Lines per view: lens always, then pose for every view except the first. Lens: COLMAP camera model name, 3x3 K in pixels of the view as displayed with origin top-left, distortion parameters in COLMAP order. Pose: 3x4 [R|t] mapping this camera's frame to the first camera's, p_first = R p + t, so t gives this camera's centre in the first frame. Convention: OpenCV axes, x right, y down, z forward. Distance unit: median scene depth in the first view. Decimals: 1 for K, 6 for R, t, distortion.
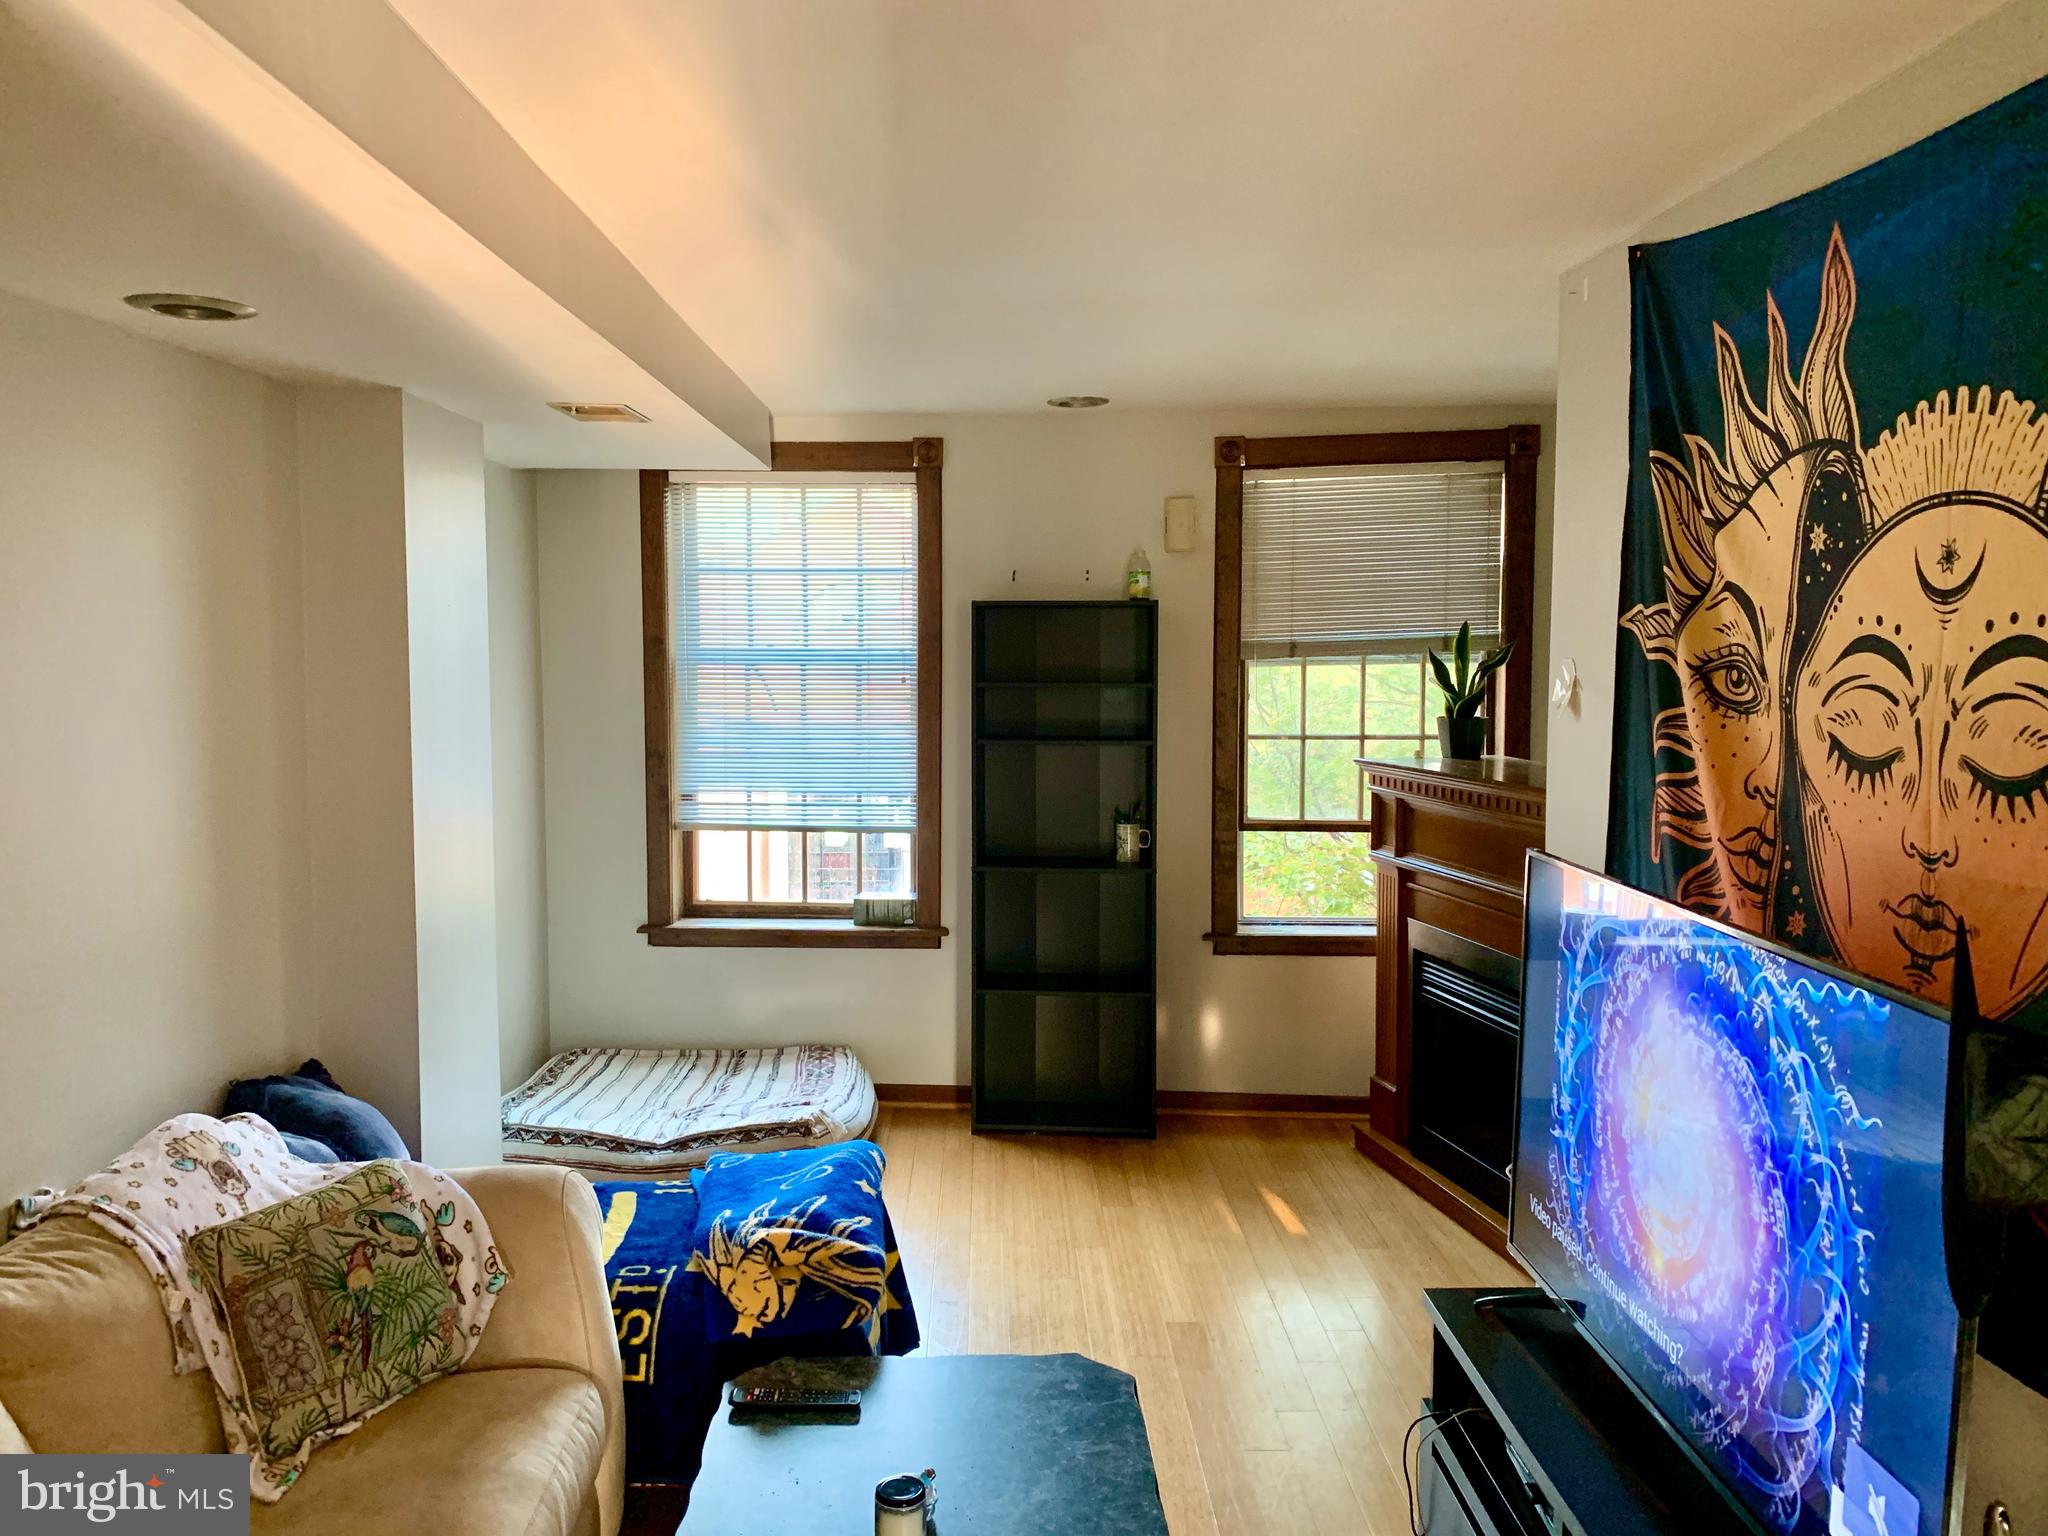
lens RADIAL K [[1557.2, 0, 1024.0], [0, 1557.2, 768.0], [0, 0, 1]] dist [0.003550, 0.000103]
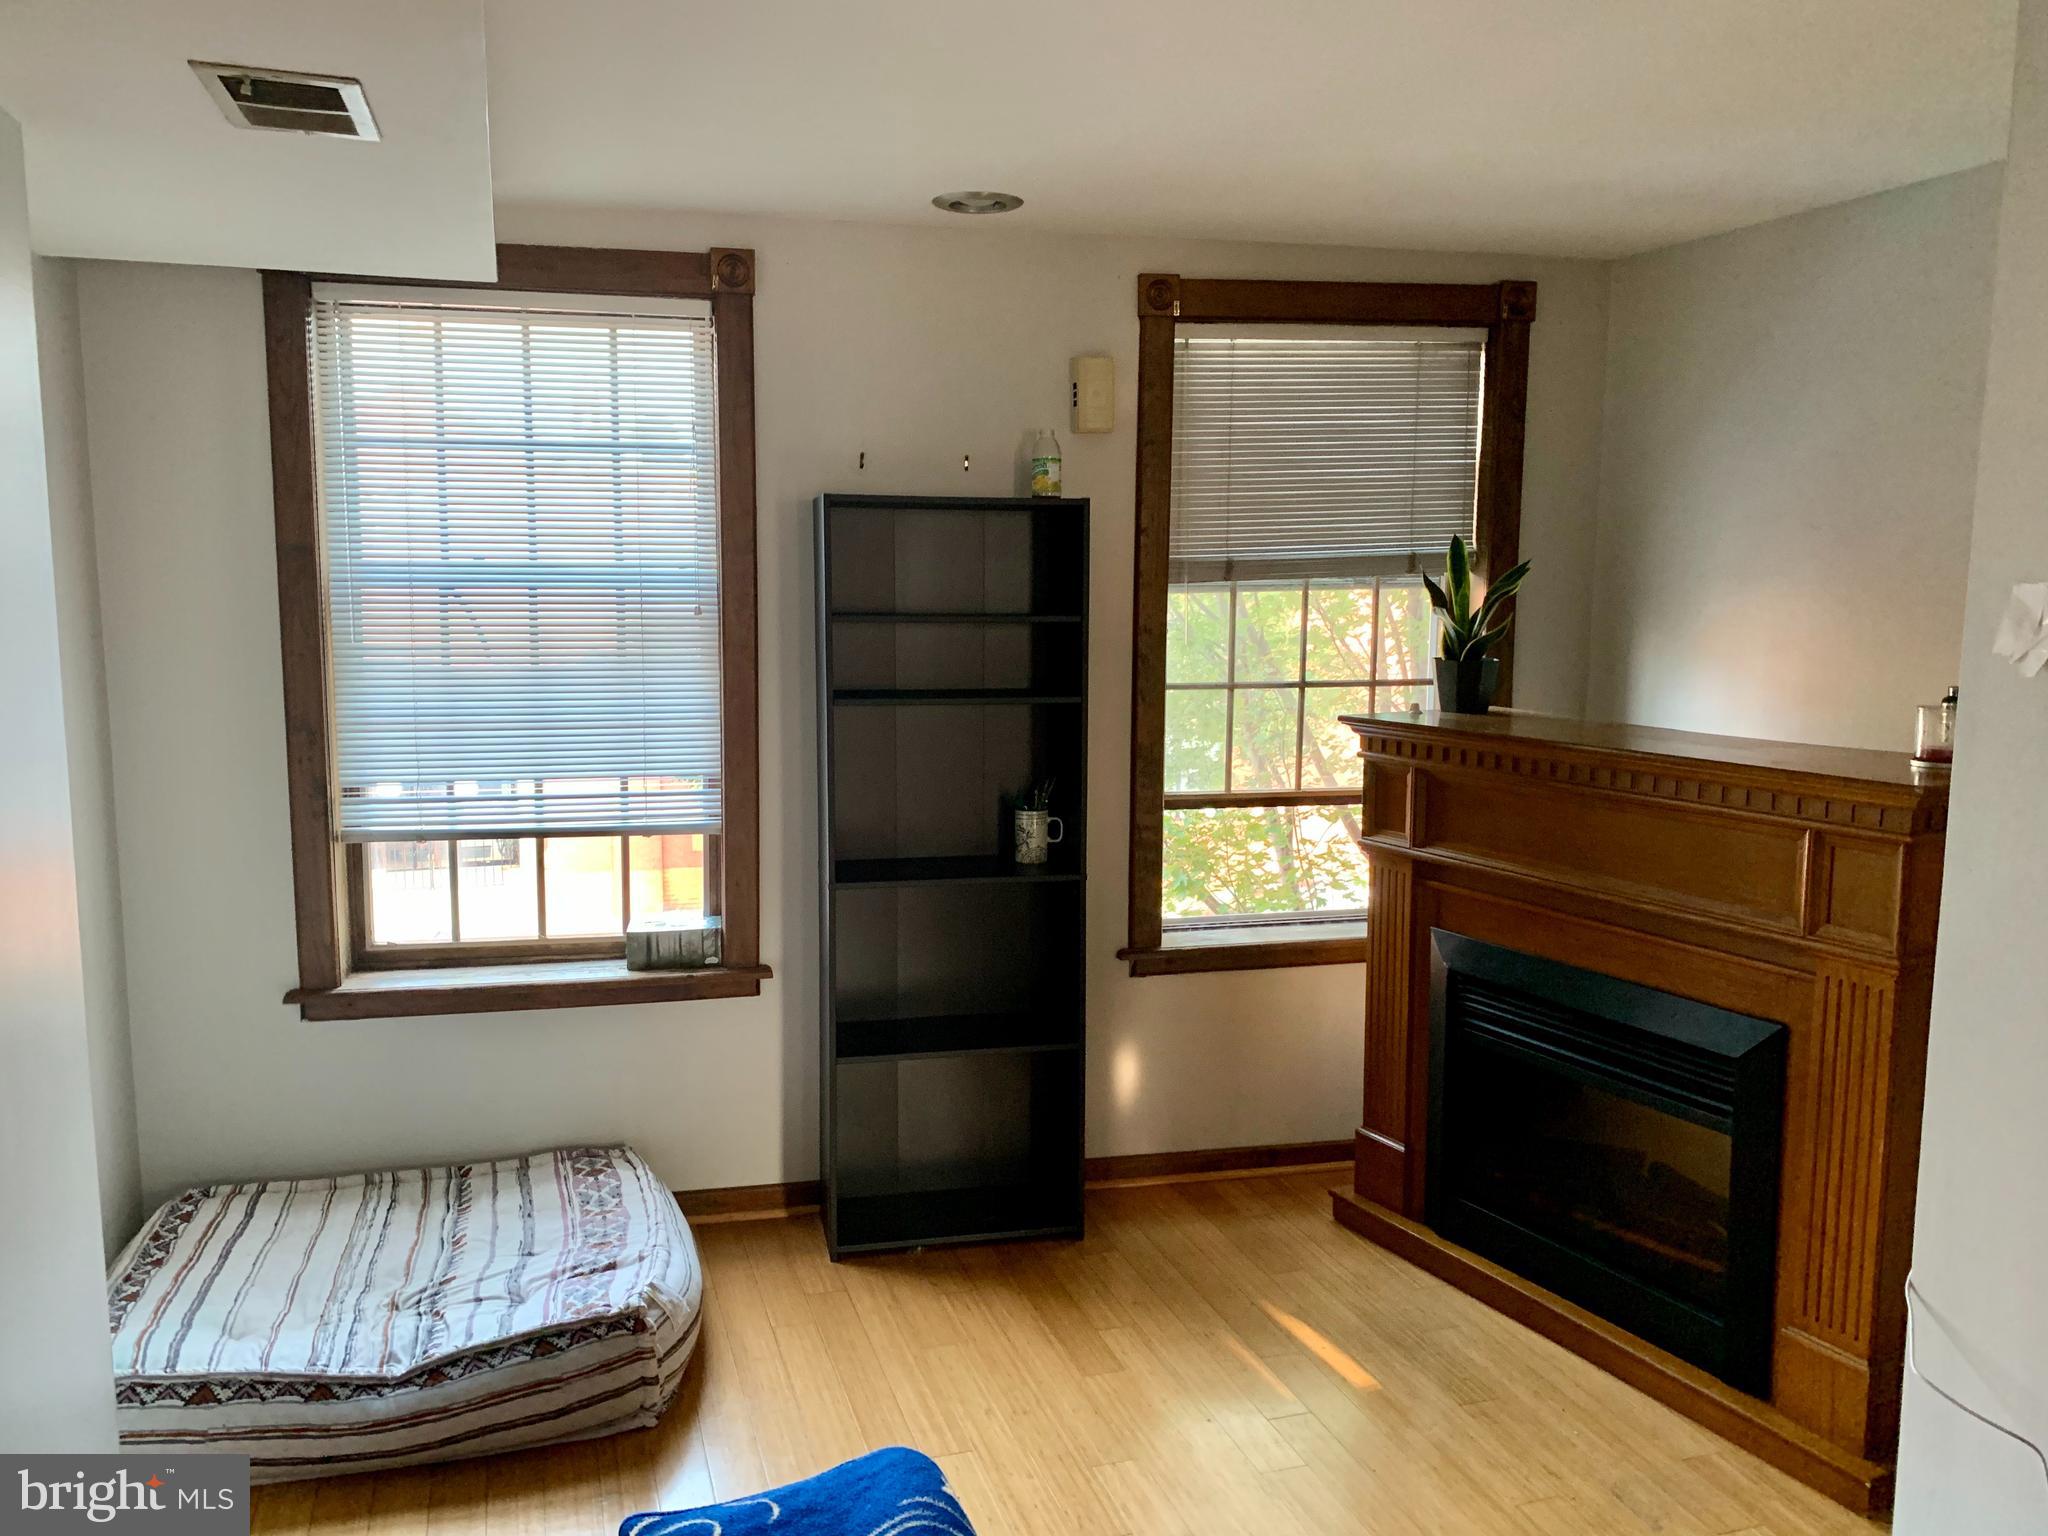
lens RADIAL K [[1529.0, 0, 1023.9], [0, 1529.0, 780.9], [0, 0, 1]] dist [-0.018608, -0.001725]
pose [[0.956160, -0.034699, 0.290783, -0.140987], [0.018686, 0.998161, 0.057667, -0.018810], [-0.292249, -0.049705, 0.955050, 0.322615]]
